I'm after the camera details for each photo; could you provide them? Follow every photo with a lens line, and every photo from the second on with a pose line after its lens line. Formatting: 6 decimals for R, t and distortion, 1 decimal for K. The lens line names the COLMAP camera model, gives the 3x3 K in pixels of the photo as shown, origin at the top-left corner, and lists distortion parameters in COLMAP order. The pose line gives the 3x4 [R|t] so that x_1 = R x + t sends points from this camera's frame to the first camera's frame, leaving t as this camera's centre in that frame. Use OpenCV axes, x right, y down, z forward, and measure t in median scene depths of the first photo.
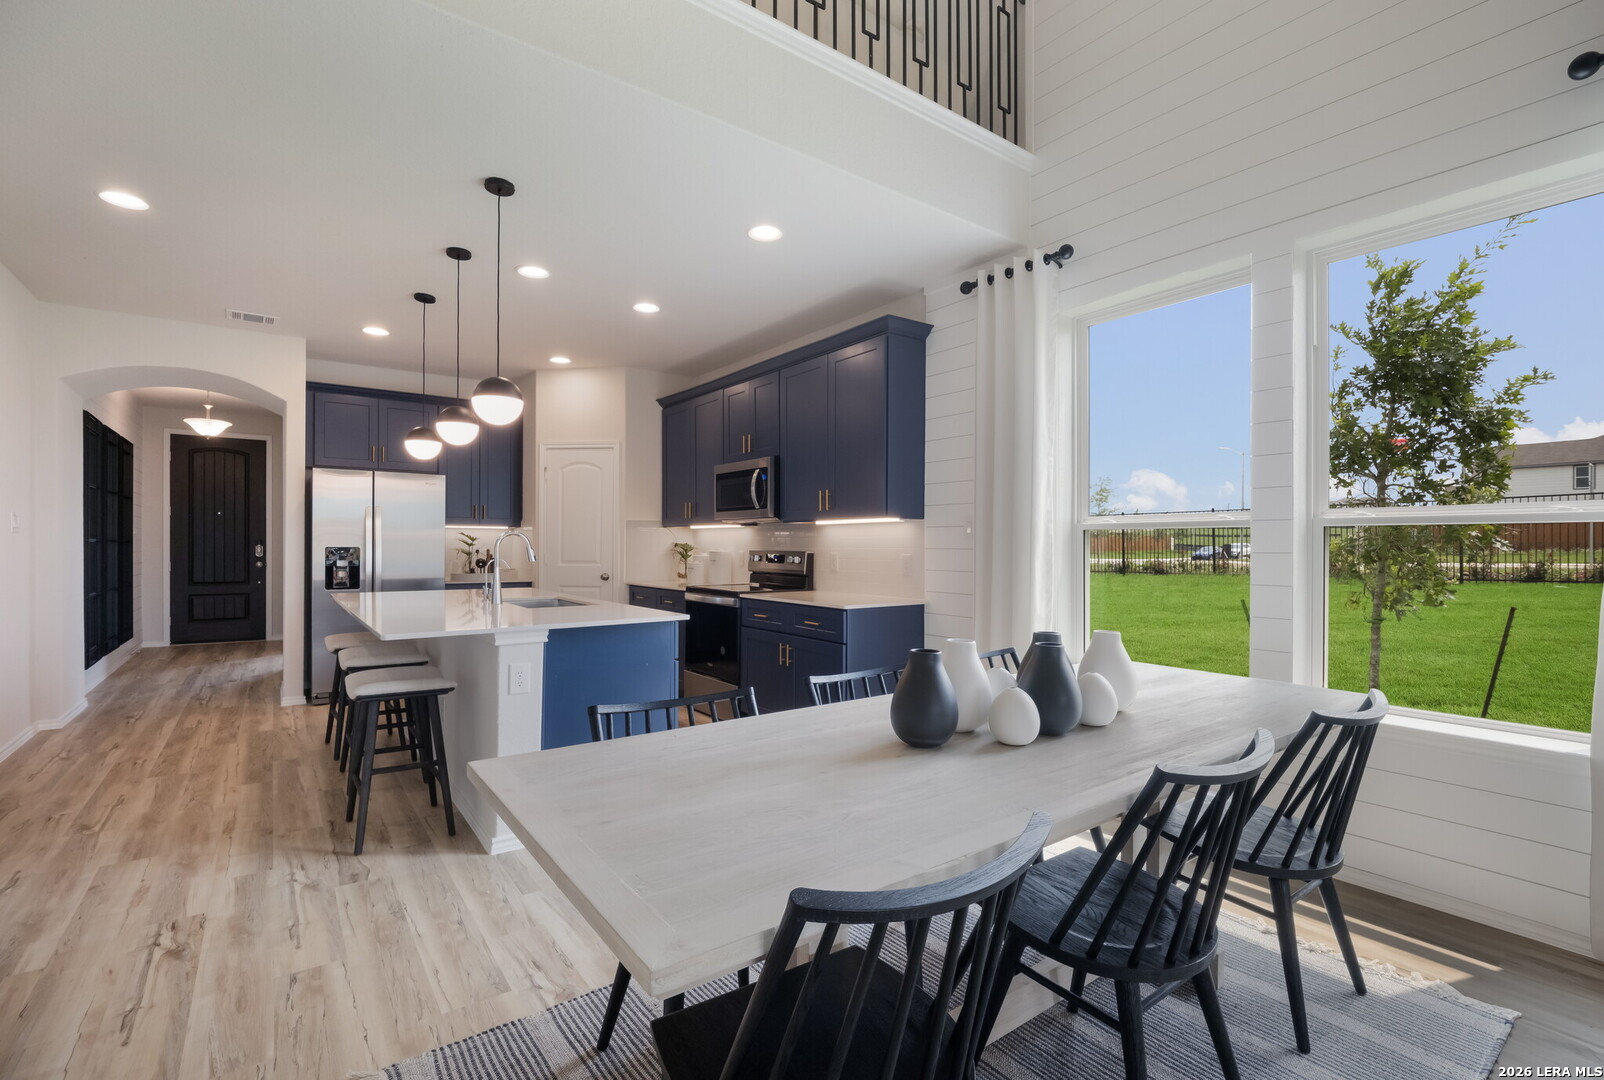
lens RADIAL K [[712.2, 0, 806.0], [0, 712.2, 542.6], [0, 0, 1]] dist [-0.021550, 0.002202]
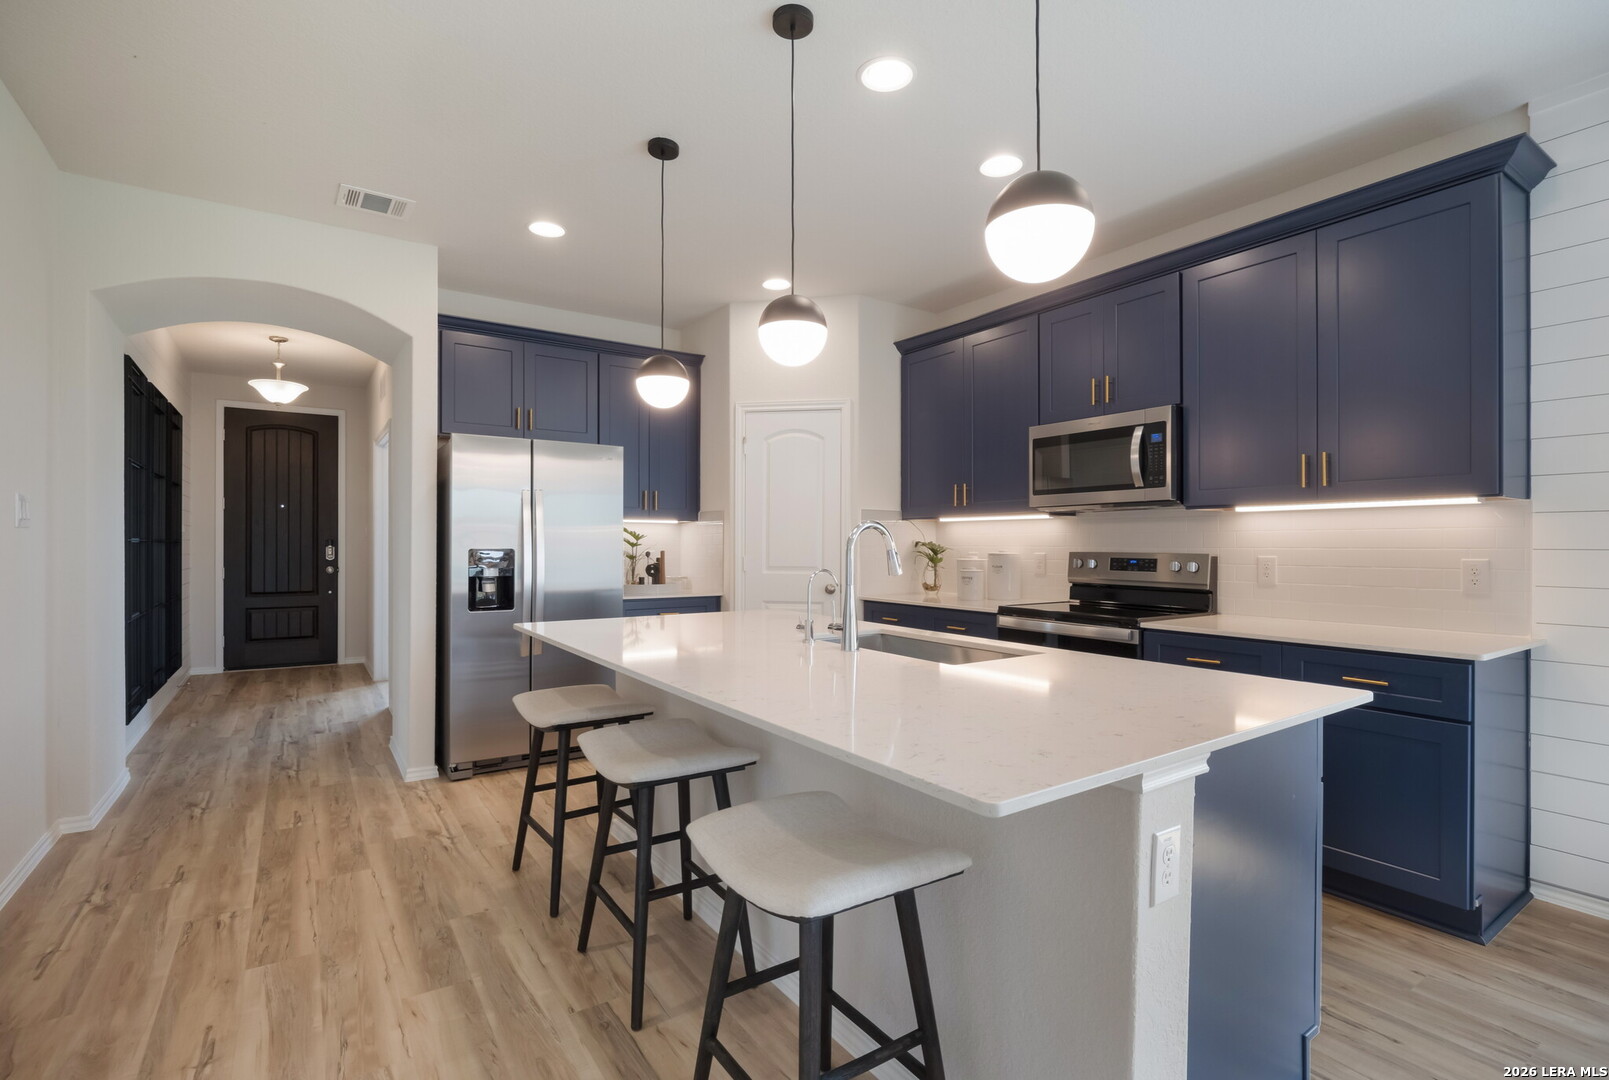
lens RADIAL K [[747.2, 0, 806.2], [0, 747.2, 537.8], [0, 0, 1]] dist [-0.006310, -0.001561]
pose [[0.998709, -0.002858, -0.050712, -0.291796], [0.002588, 0.999982, -0.005396, 0.000294], [0.050726, 0.005258, 0.998699, 0.269966]]
